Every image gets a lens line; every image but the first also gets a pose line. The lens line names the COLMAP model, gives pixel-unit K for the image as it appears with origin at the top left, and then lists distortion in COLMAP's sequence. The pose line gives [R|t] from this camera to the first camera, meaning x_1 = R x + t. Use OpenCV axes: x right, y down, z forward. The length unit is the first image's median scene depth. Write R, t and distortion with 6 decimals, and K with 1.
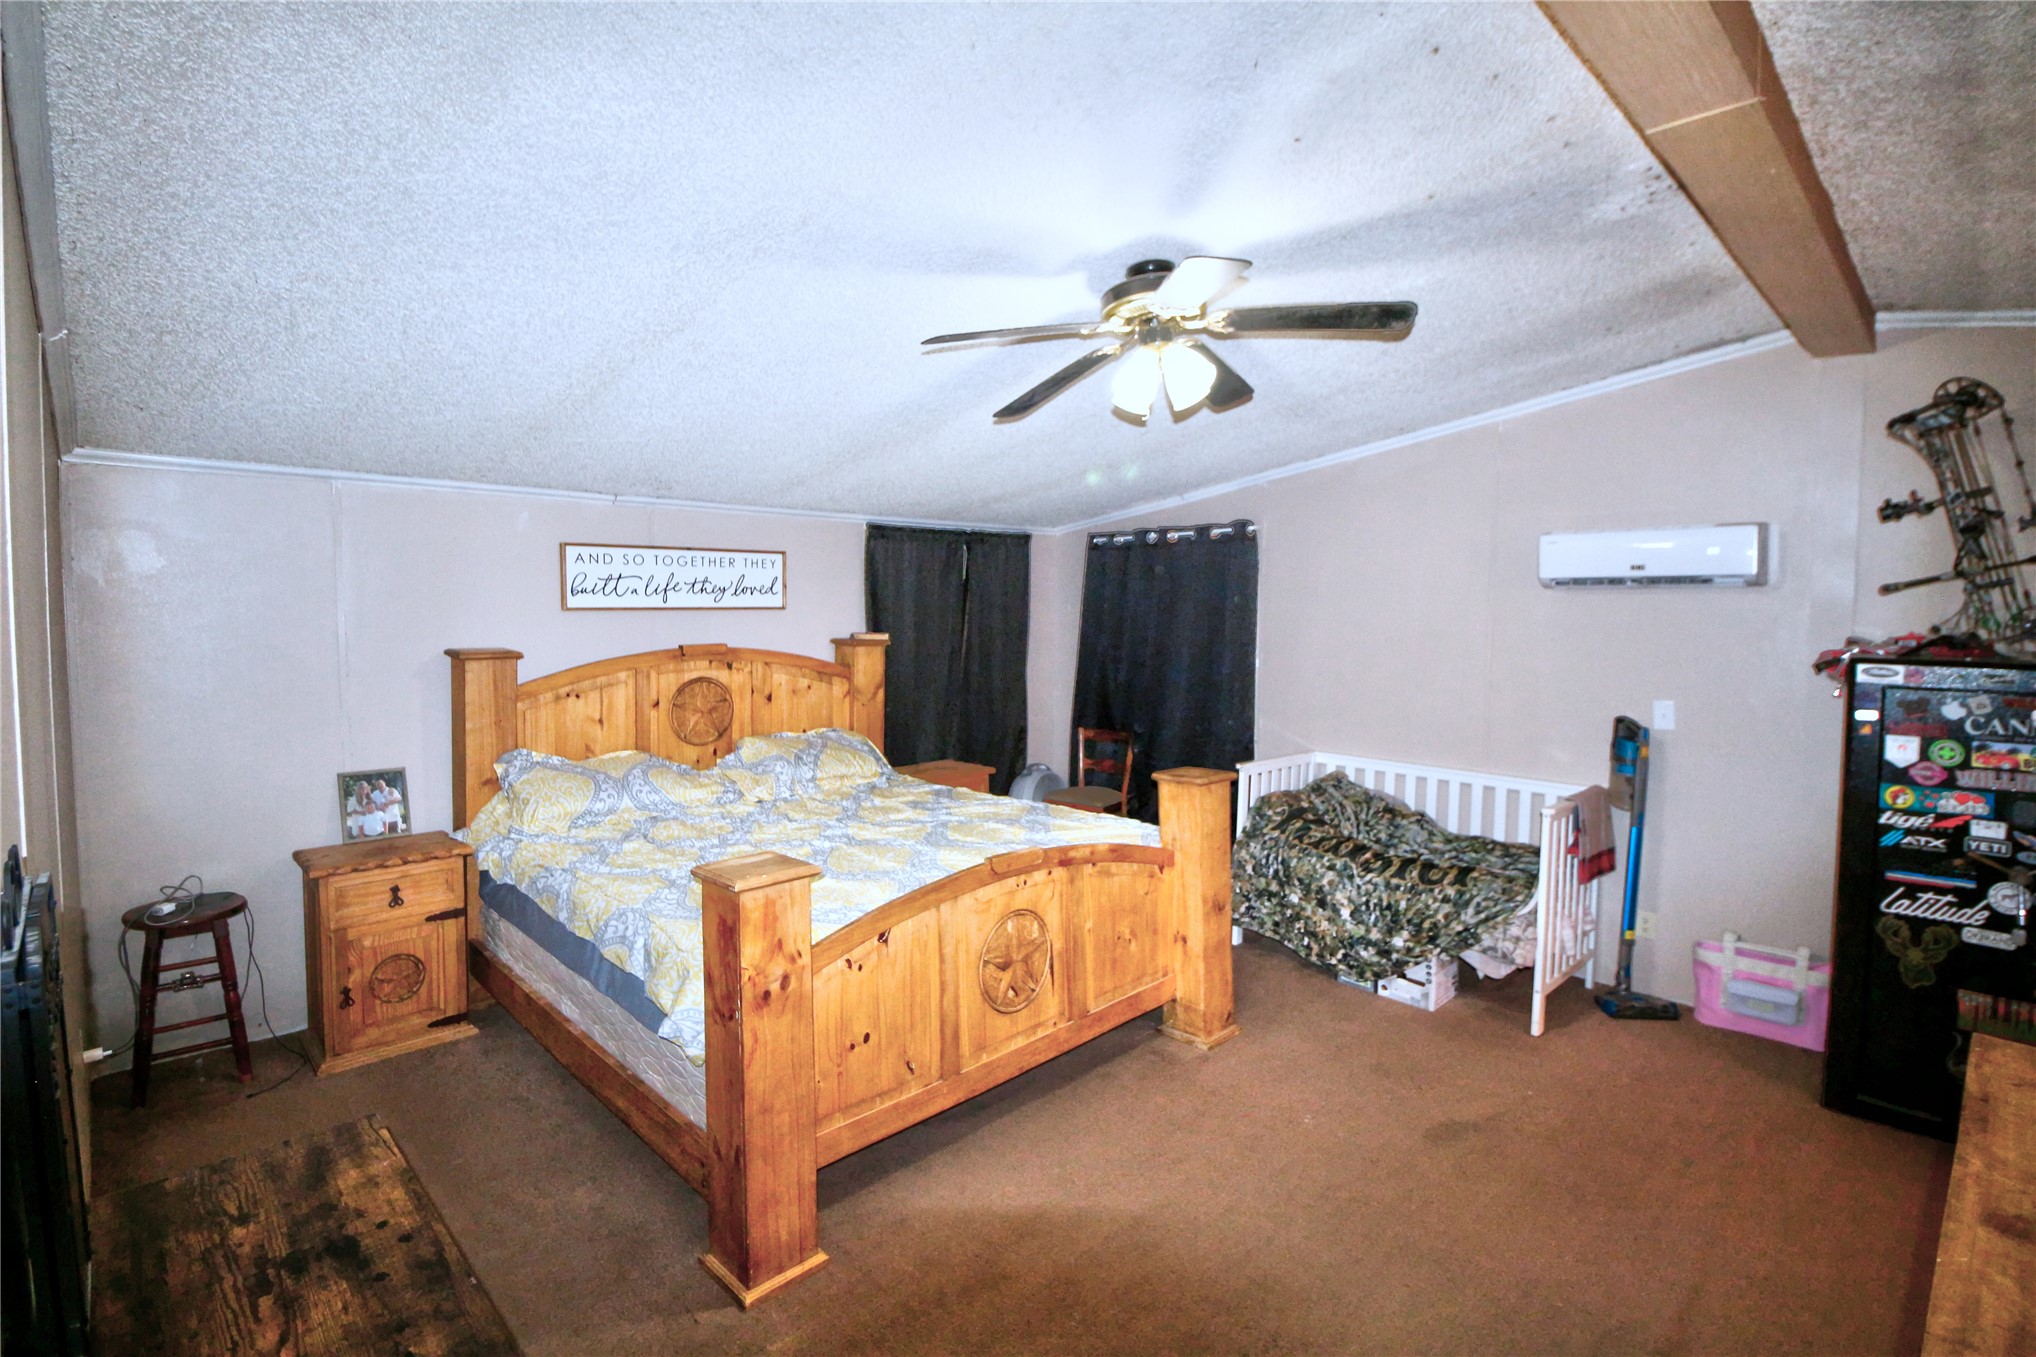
lens RADIAL K [[938.5, 0, 1025.8], [0, 938.5, 657.0], [0, 0, 1]] dist [0.000680, -0.014605]
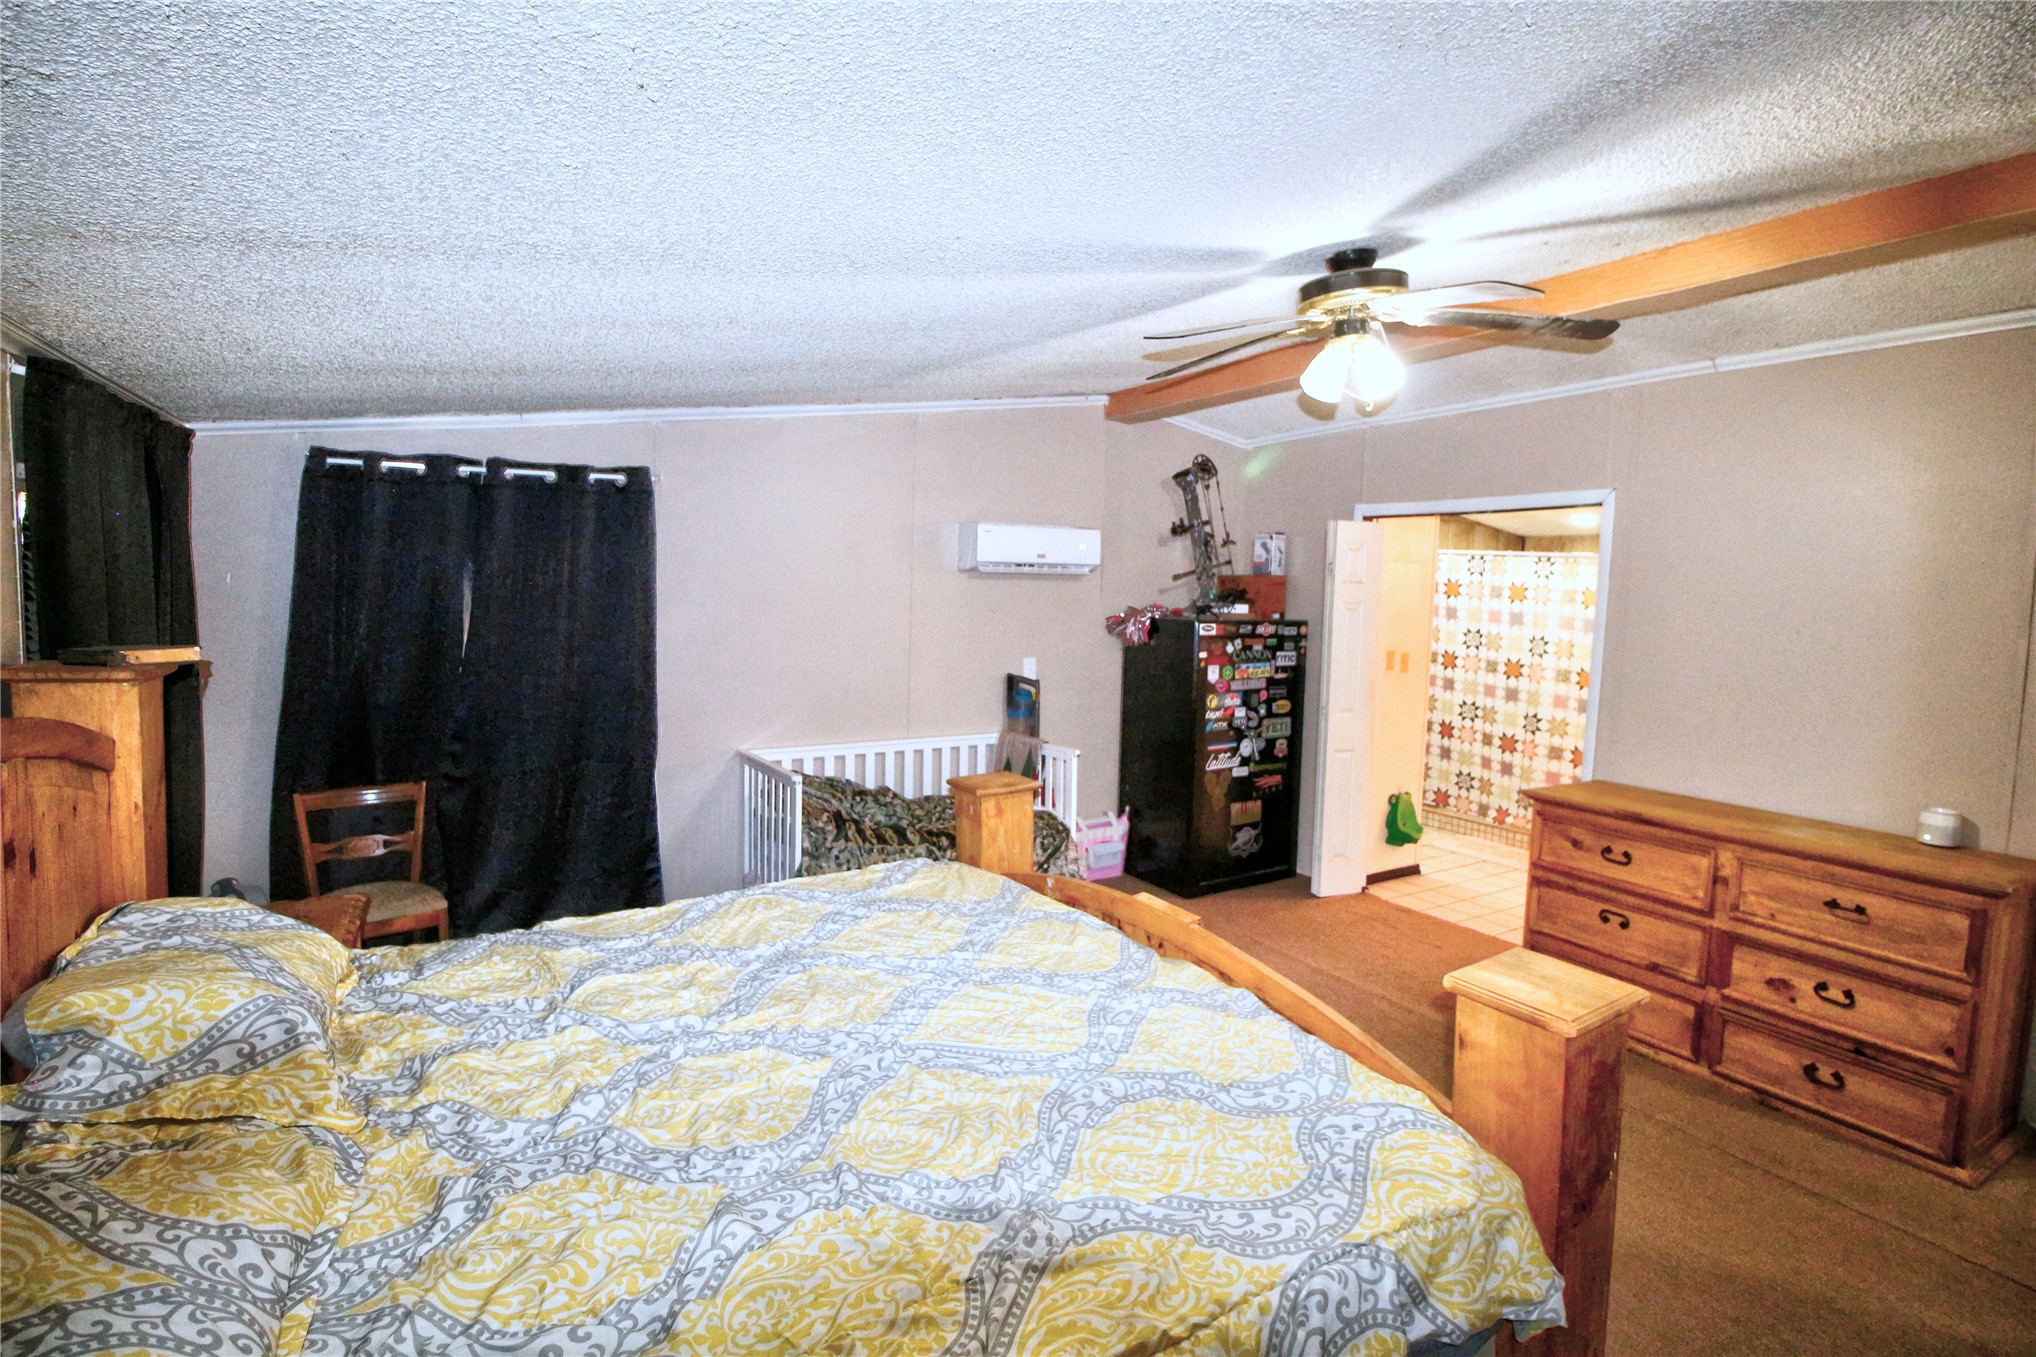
lens RADIAL K [[938.5, 0, 1025.8], [0, 938.5, 657.0], [0, 0, 1]] dist [0.000680, -0.014605]
pose [[0.224170, -0.075603, 0.971613, -0.792431], [0.035955, 0.996949, 0.069279, -0.060842], [-0.973886, 0.019404, 0.226205, 0.935292]]
